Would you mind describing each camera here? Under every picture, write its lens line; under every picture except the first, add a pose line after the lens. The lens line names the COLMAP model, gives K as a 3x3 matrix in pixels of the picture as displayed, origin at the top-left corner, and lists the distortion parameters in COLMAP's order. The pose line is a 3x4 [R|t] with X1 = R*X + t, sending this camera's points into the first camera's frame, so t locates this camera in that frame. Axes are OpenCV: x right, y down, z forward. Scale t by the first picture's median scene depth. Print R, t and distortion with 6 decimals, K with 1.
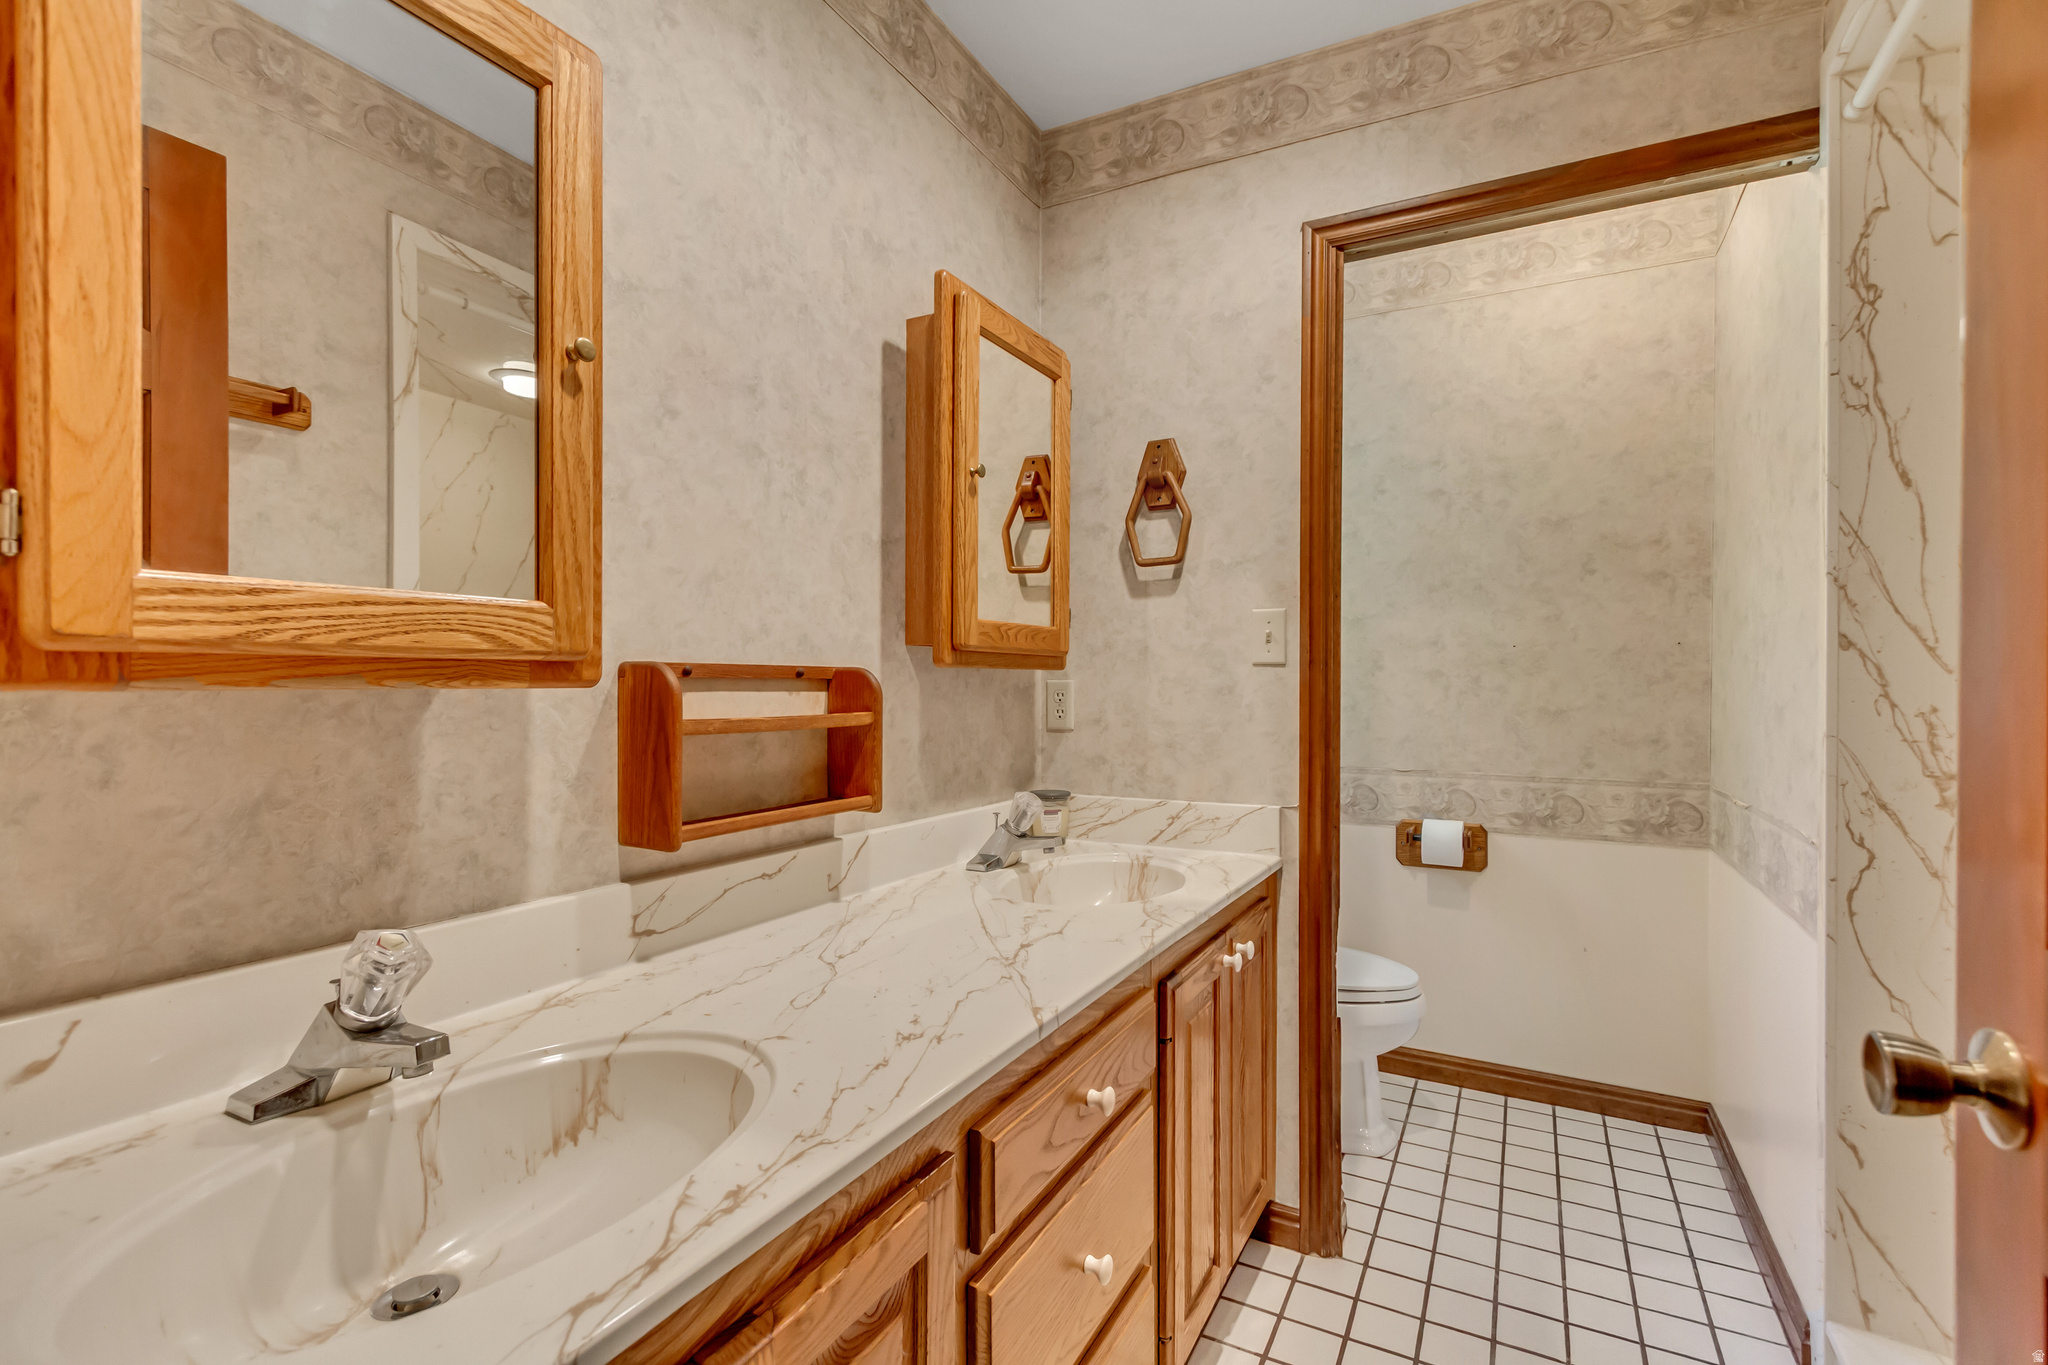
lens RADIAL K [[938.0, 0, 1011.6], [0, 938.0, 686.5], [0, 0, 1]] dist [0.008497, -0.002790]
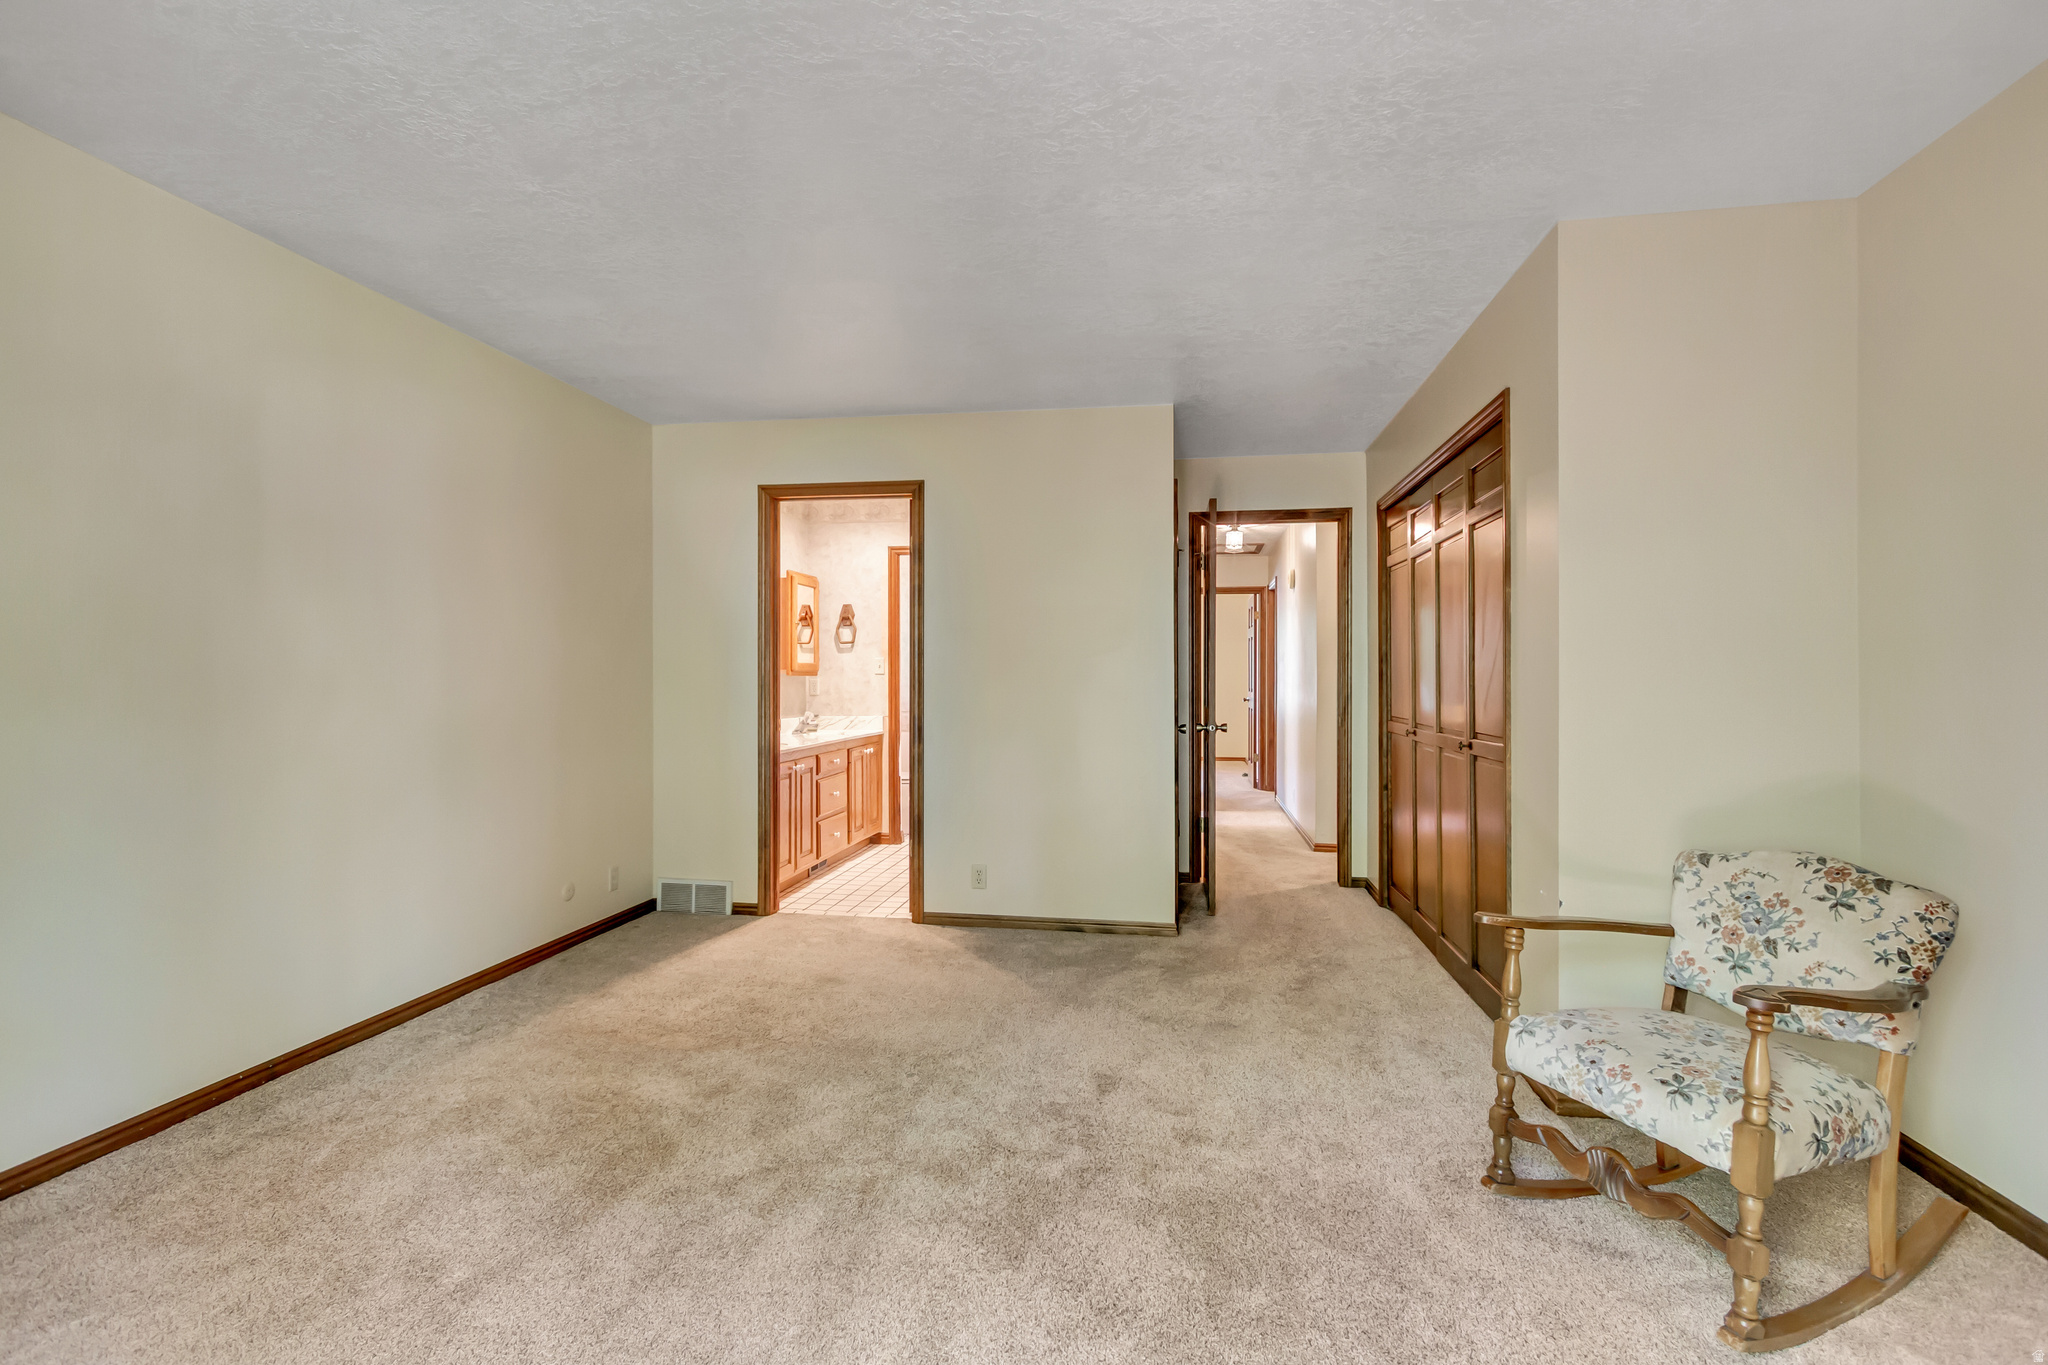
lens RADIAL K [[938.0, 0, 1015.2], [0, 938.0, 684.2], [0, 0, 1]] dist [0.008497, -0.002790]
pose [[0.941183, -0.003523, 0.337878, -0.388454], [0.002902, 0.999993, 0.002344, 0.005660], [-0.337884, -0.001225, 0.941187, -2.233684]]
